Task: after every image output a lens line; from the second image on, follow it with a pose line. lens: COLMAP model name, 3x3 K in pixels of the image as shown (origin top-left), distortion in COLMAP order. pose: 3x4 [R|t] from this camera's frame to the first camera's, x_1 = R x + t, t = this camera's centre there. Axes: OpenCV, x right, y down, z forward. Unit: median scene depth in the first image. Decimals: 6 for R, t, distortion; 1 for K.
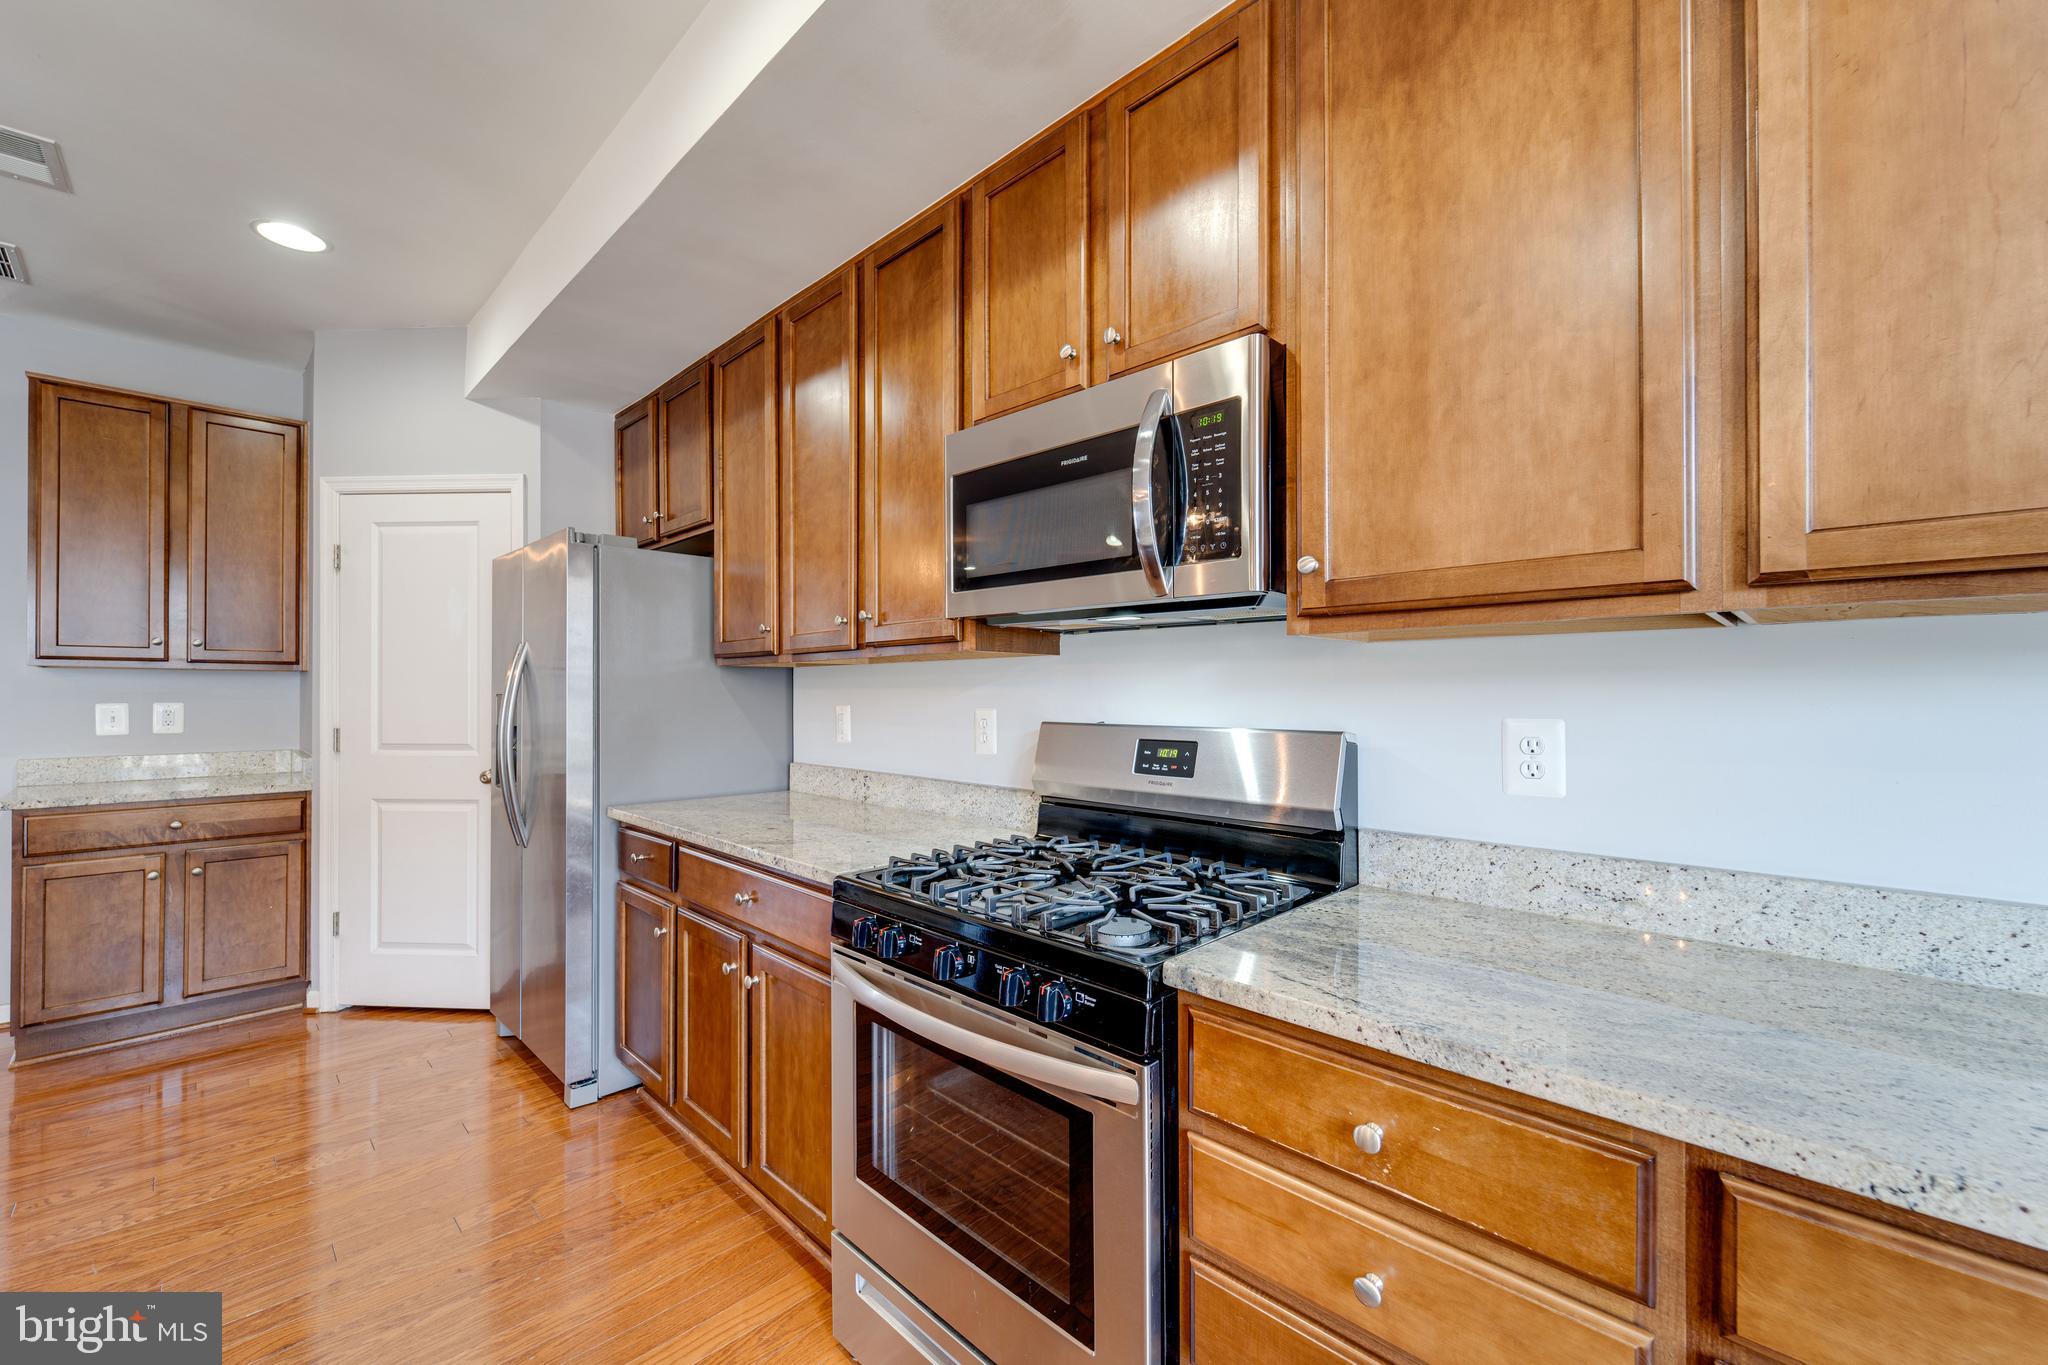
lens RADIAL K [[823.1, 0, 1024.7], [0, 823.1, 688.5], [0, 0, 1]] dist [0.003333, -0.002214]
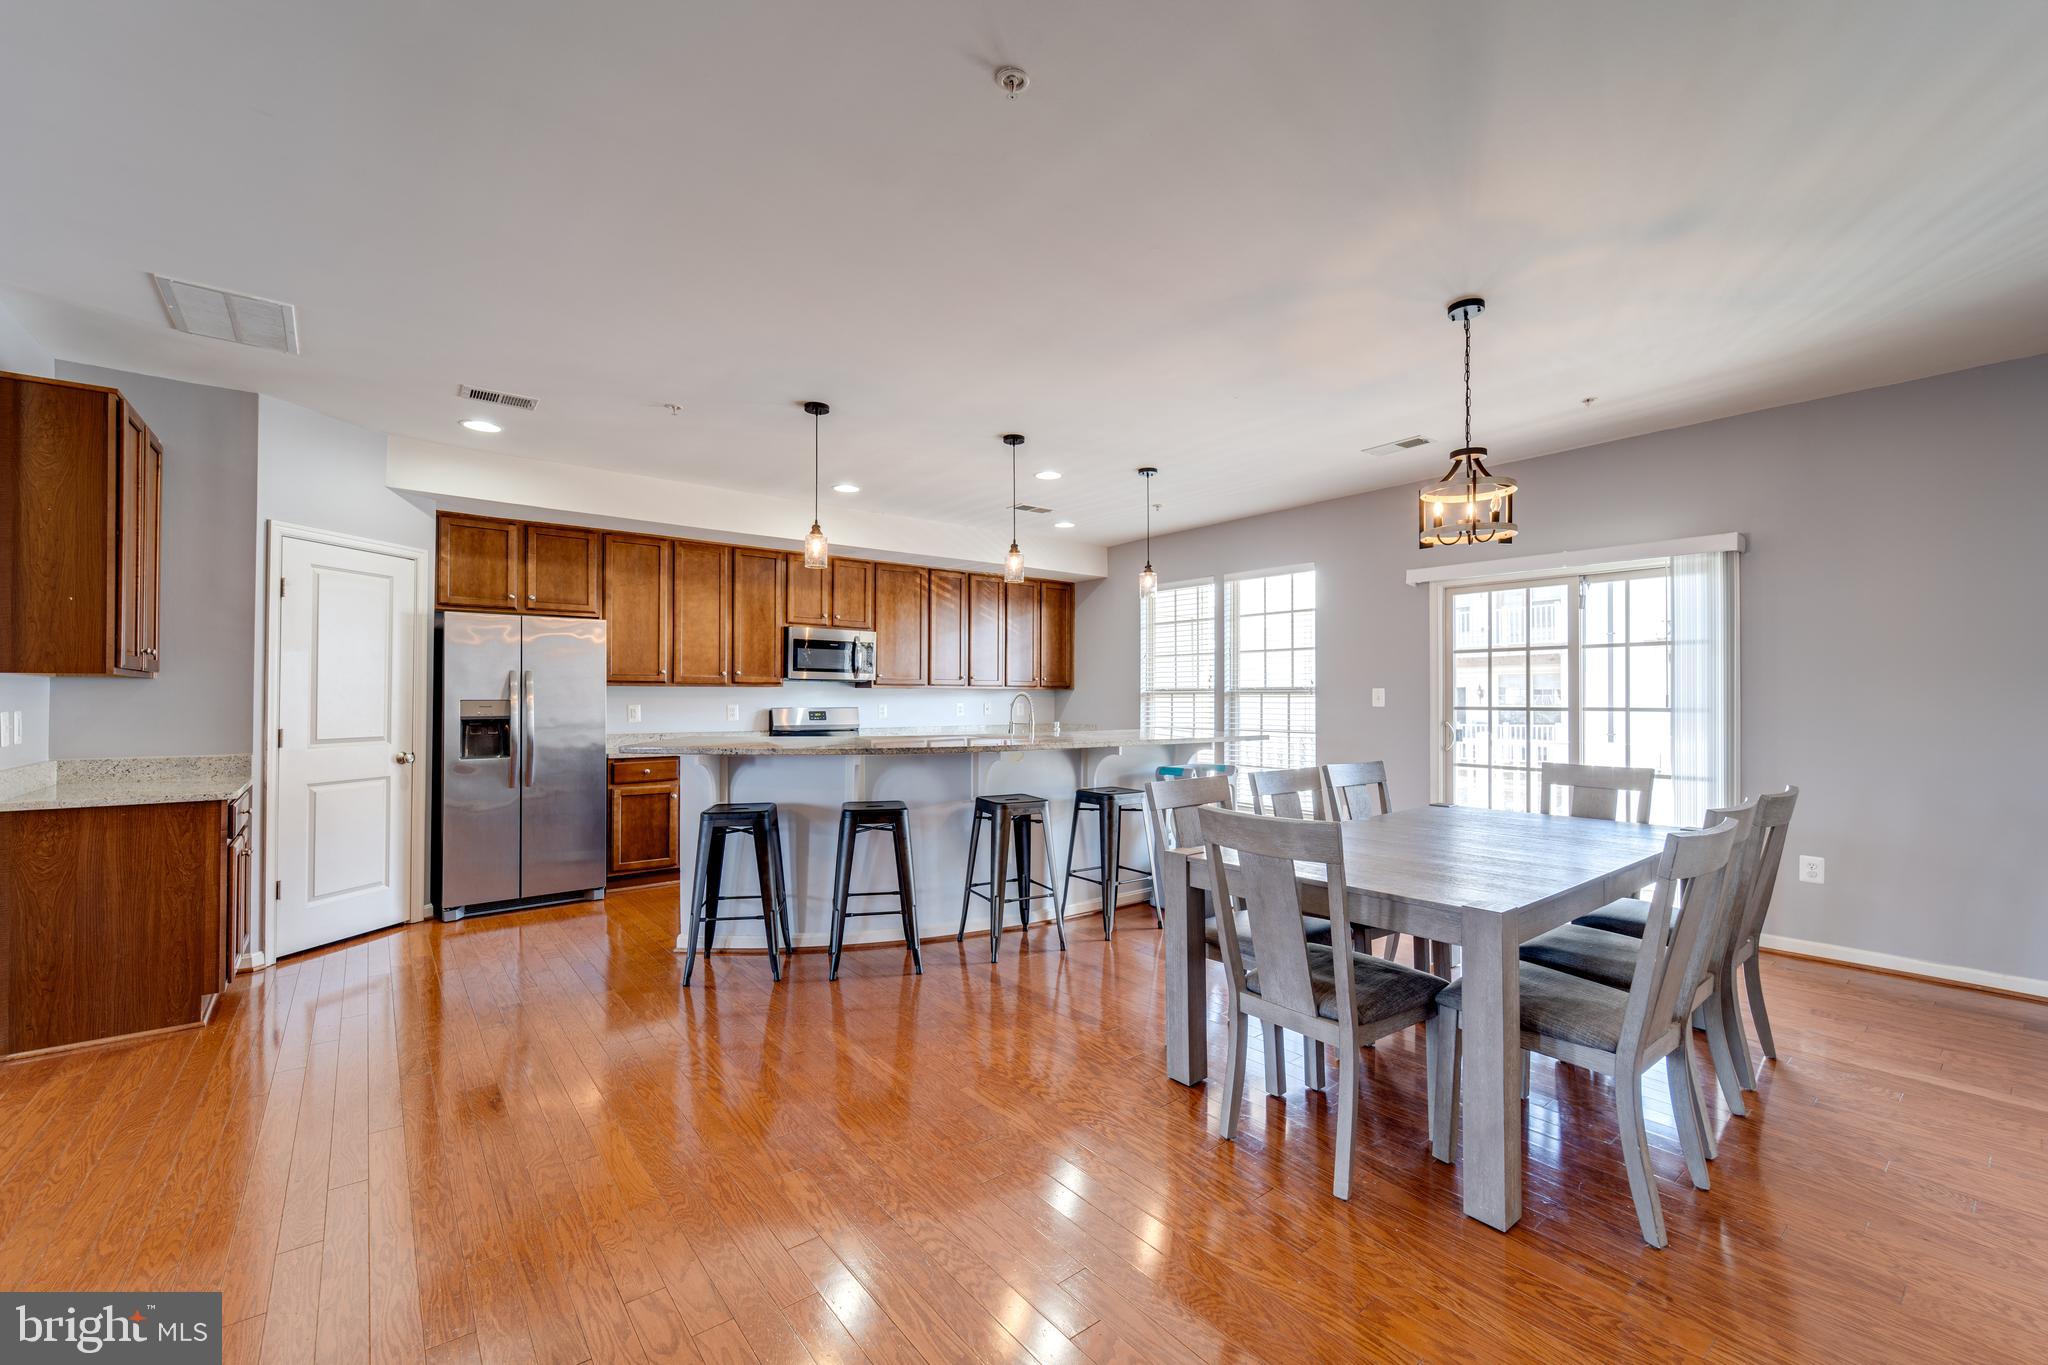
lens RADIAL K [[823.1, 0, 1024.7], [0, 823.1, 688.5], [0, 0, 1]] dist [0.003333, -0.002214]
pose [[0.117599, 0.010651, 0.993004, -2.371519], [-0.006146, 0.999931, -0.009998, -0.007712], [-0.993042, -0.004927, 0.117656, -0.284349]]
